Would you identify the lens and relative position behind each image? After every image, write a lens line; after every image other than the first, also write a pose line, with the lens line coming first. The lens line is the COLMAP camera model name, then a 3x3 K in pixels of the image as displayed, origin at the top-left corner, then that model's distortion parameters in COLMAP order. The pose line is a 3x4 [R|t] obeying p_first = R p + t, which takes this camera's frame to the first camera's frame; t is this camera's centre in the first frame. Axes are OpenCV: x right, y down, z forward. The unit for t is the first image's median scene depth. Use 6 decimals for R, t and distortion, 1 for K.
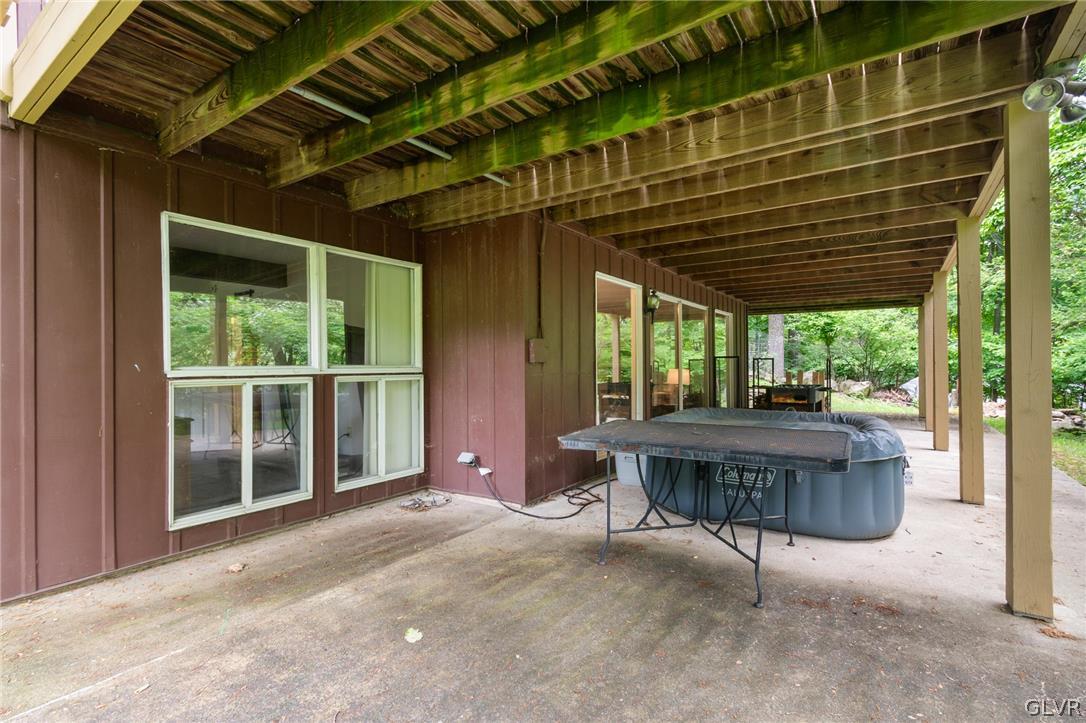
lens RADIAL K [[497.2, 0, 542.9], [0, 497.2, 365.6], [0, 0, 1]] dist [0.001216, 0.000085]
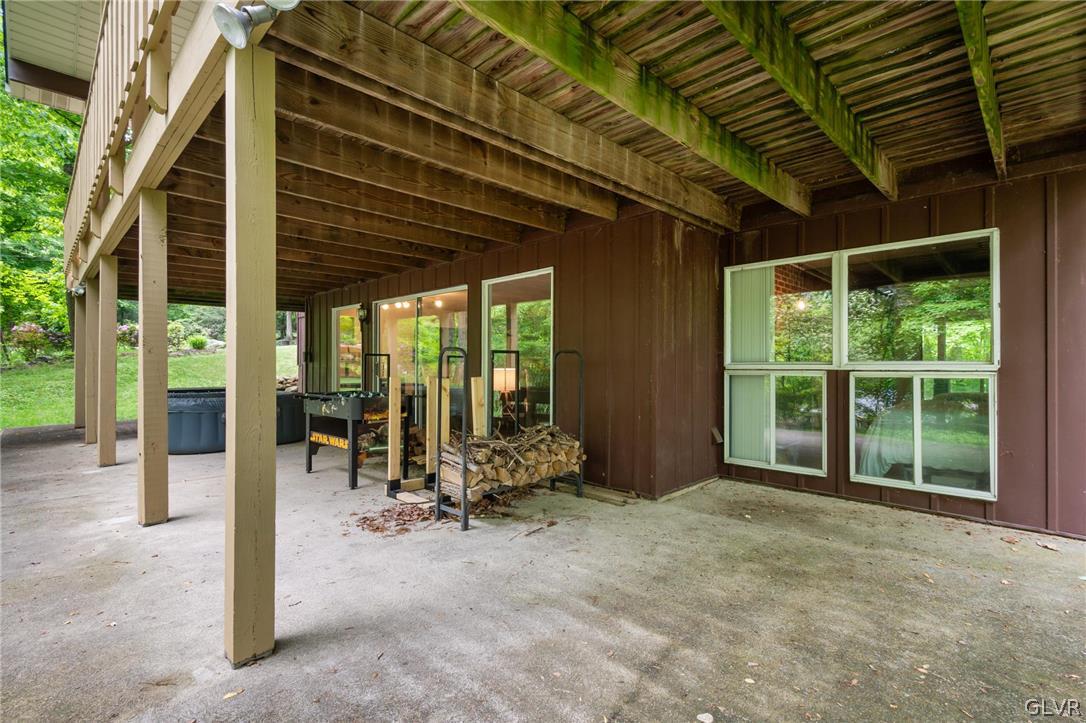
lens RADIAL K [[497.2, 0, 542.9], [0, 497.2, 365.6], [0, 0, 1]] dist [0.001216, 0.000085]
pose [[-0.168394, 0.004170, -0.985711, 0.748329], [0.003518, 0.999987, 0.003629, 0.002814], [0.985713, -0.002856, -0.168407, 0.534575]]
